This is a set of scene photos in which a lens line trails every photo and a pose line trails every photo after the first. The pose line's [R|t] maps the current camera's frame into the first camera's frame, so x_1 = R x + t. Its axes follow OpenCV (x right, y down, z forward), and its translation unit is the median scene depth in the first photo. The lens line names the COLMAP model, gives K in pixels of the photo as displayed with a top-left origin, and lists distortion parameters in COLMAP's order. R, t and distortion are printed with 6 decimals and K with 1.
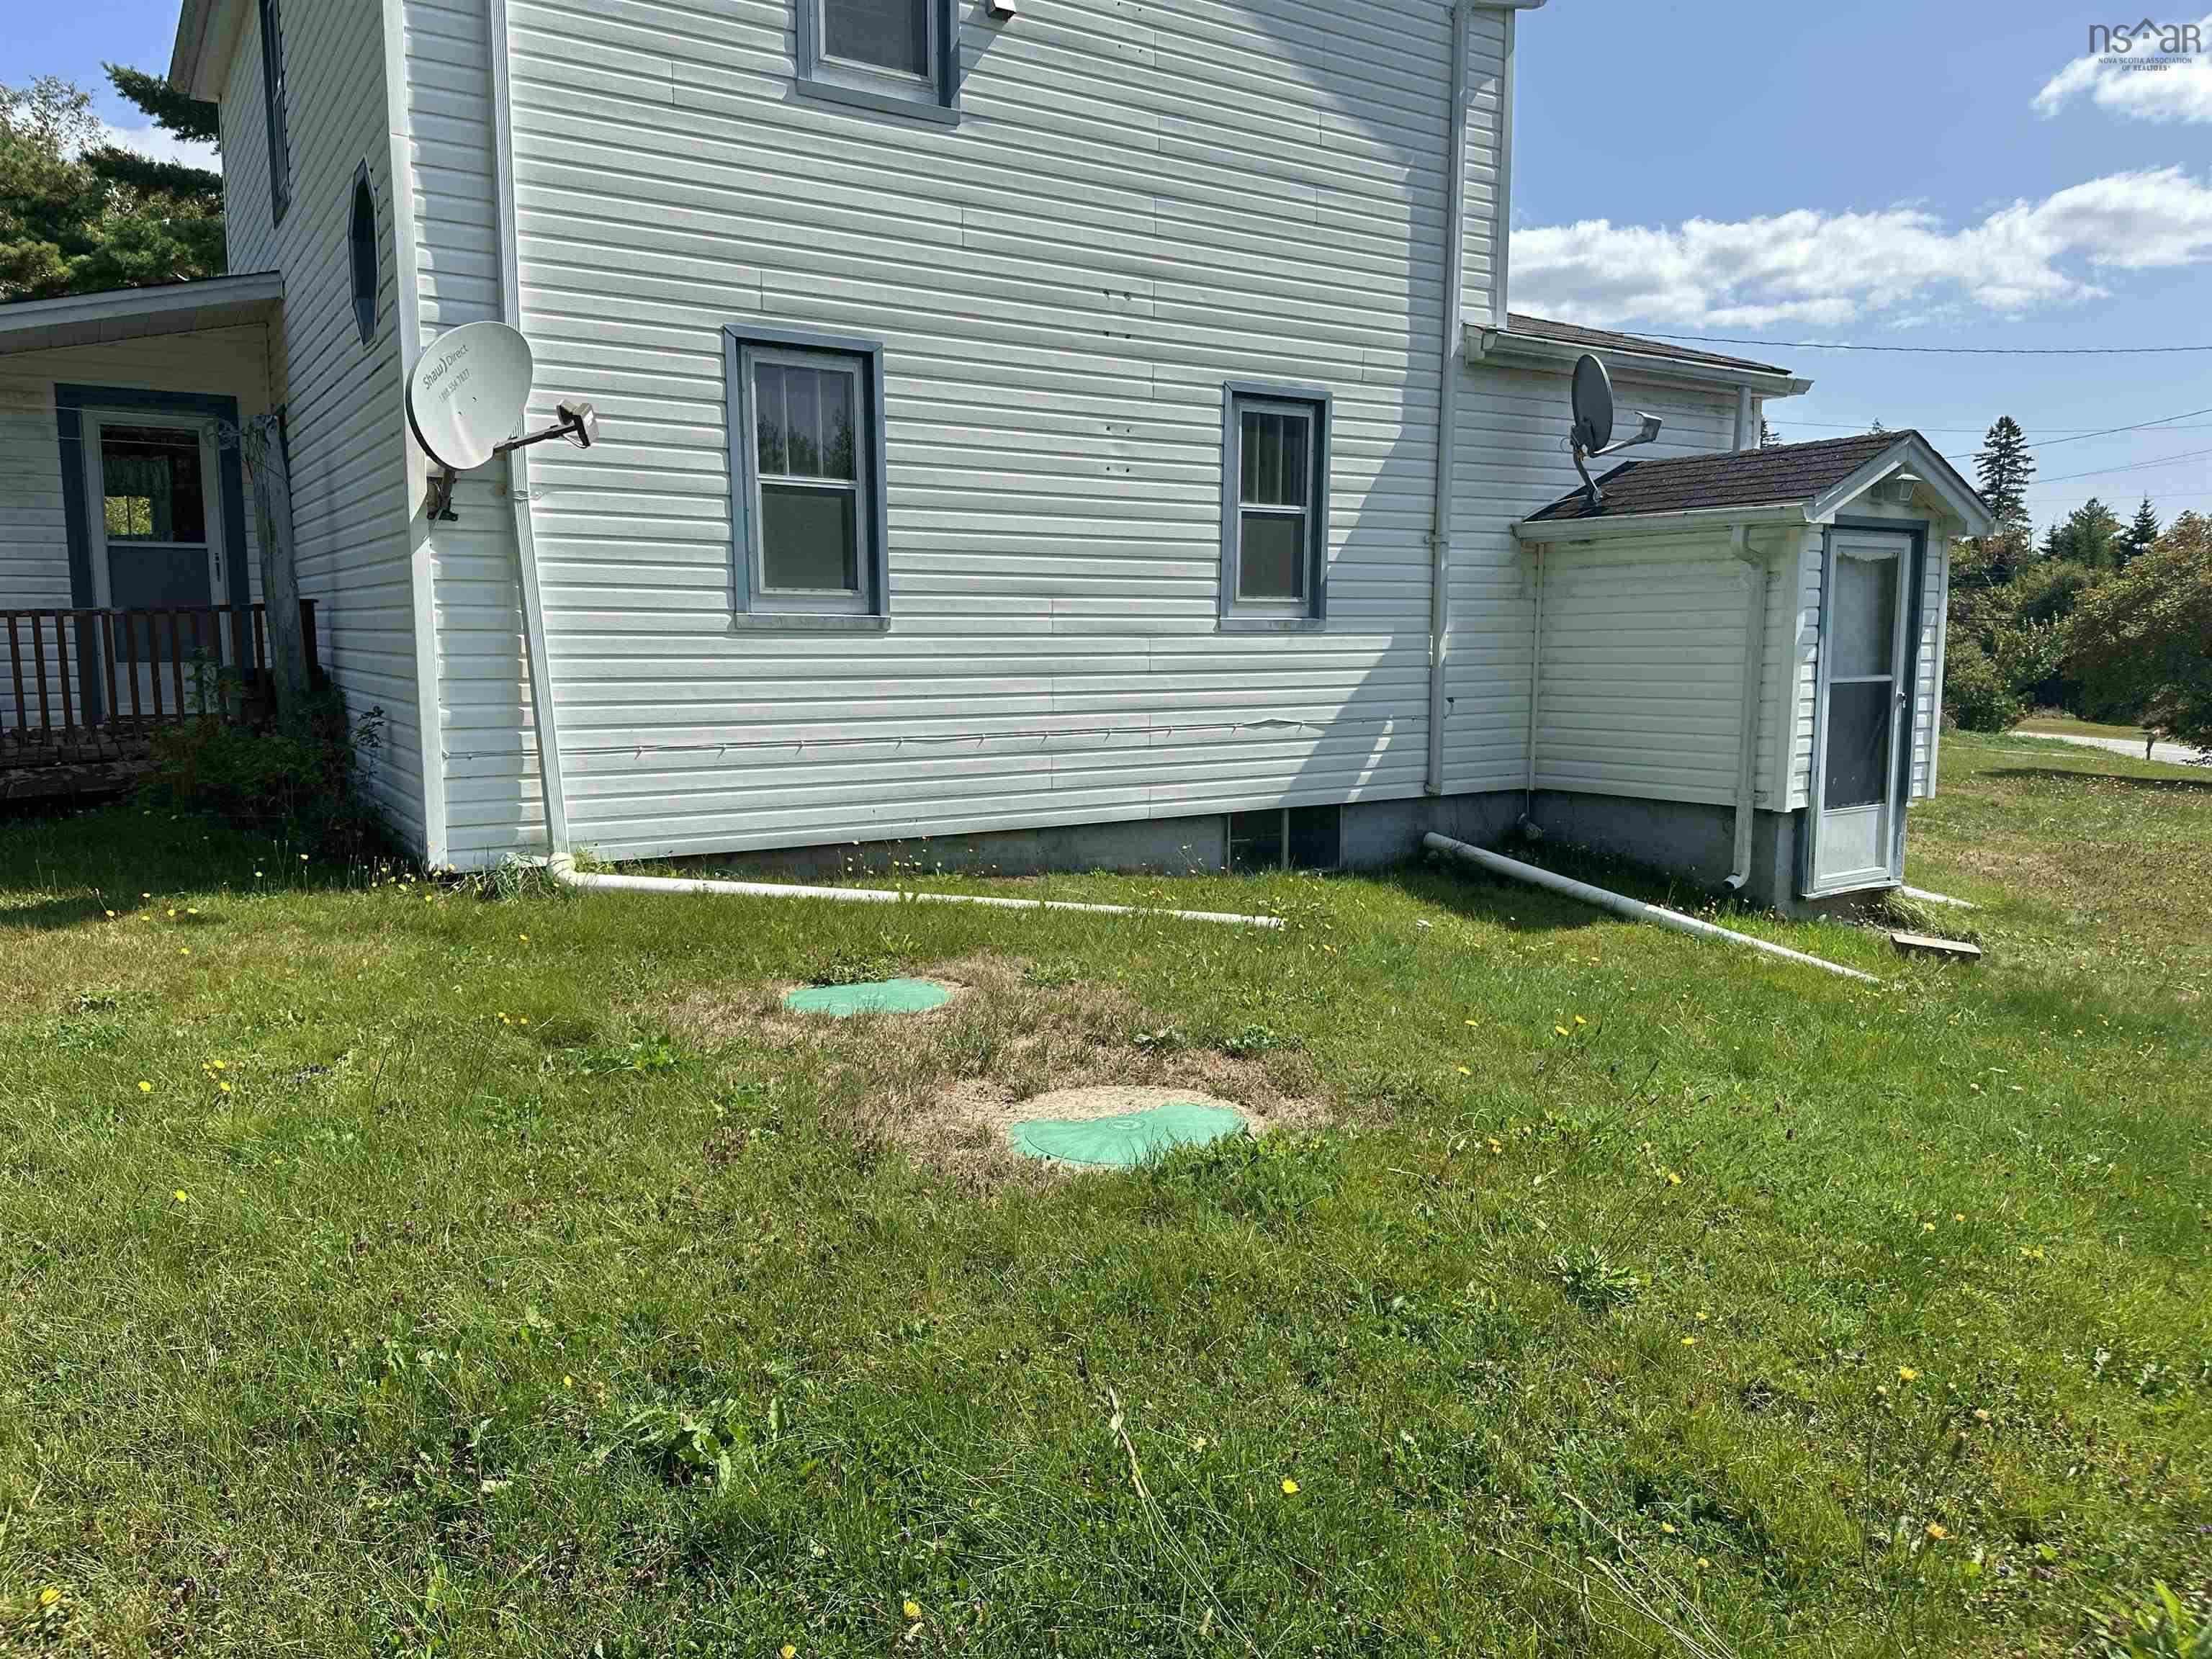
lens RADIAL K [[1528.1, 0, 1118.3], [0, 1528.1, 842.7], [0, 0, 1]] dist [0.034306, -0.003498]
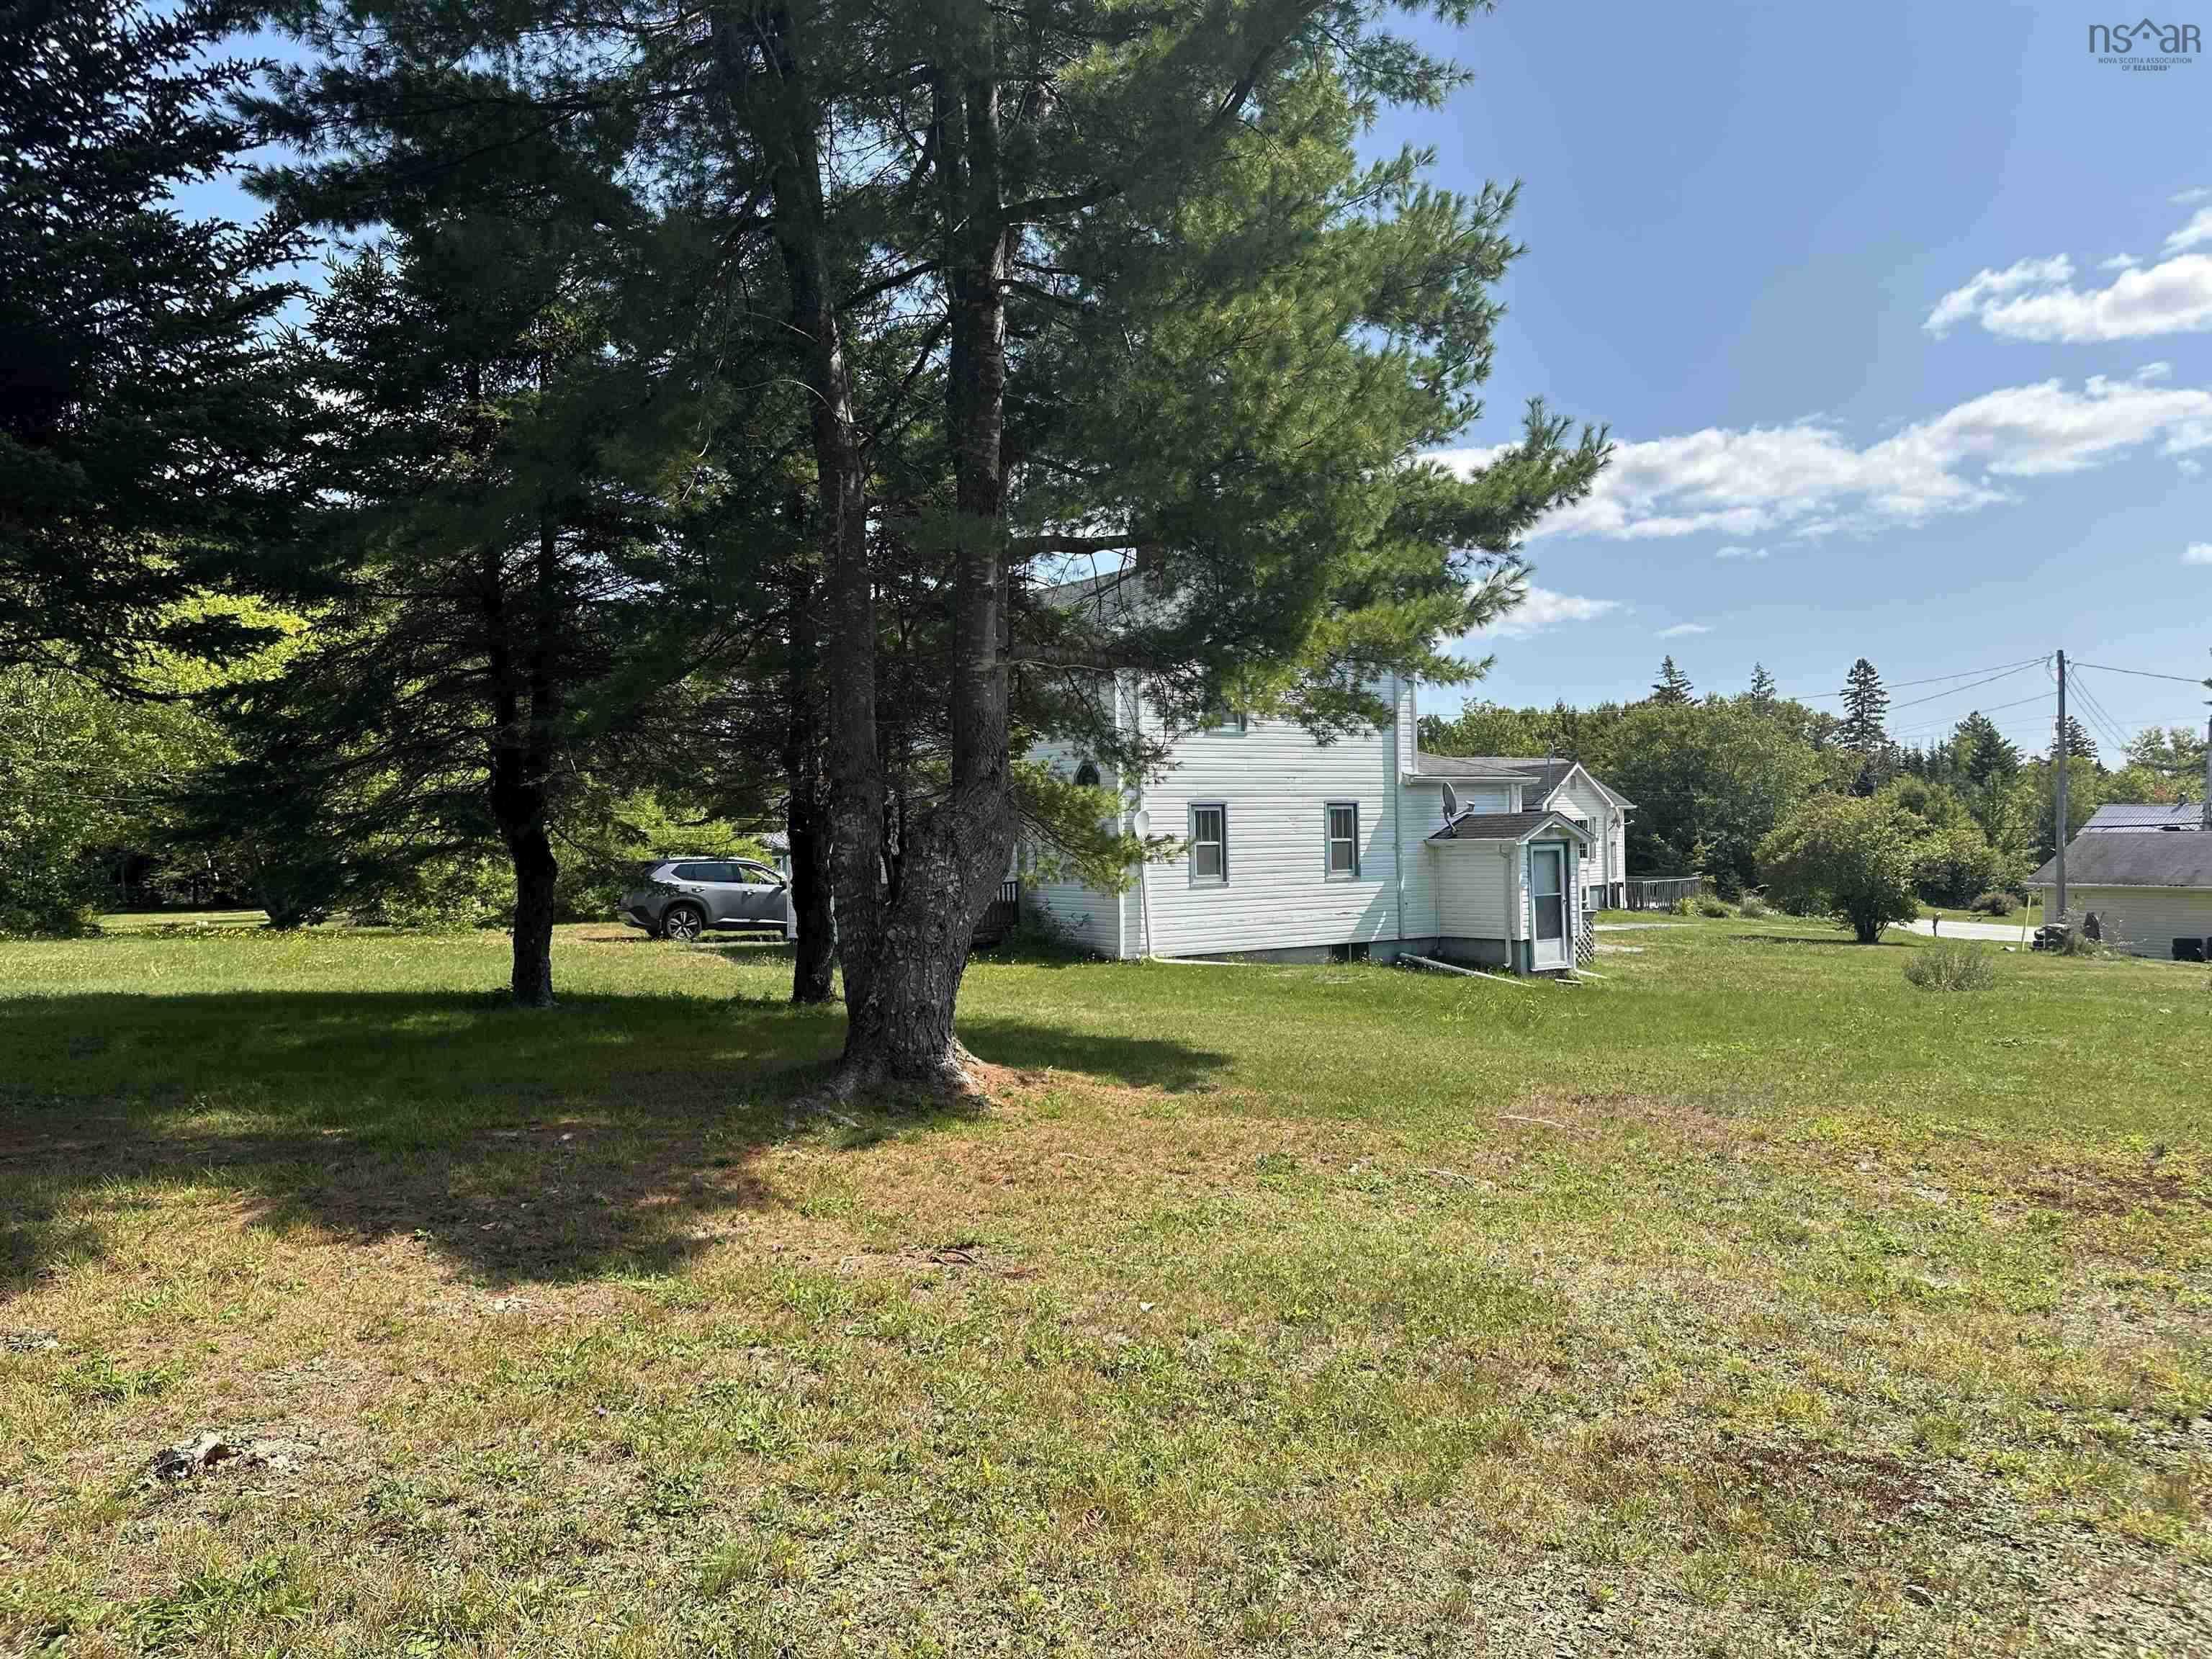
lens RADIAL K [[1528.1, 0, 1092.7], [0, 1528.1, 813.5], [0, 0, 1]] dist [0.034306, -0.003498]
pose [[0.999722, -0.020693, 0.011335, -0.395354], [0.022151, 0.988612, -0.148848, 0.151868], [-0.008126, 0.149057, 0.988795, -1.843398]]
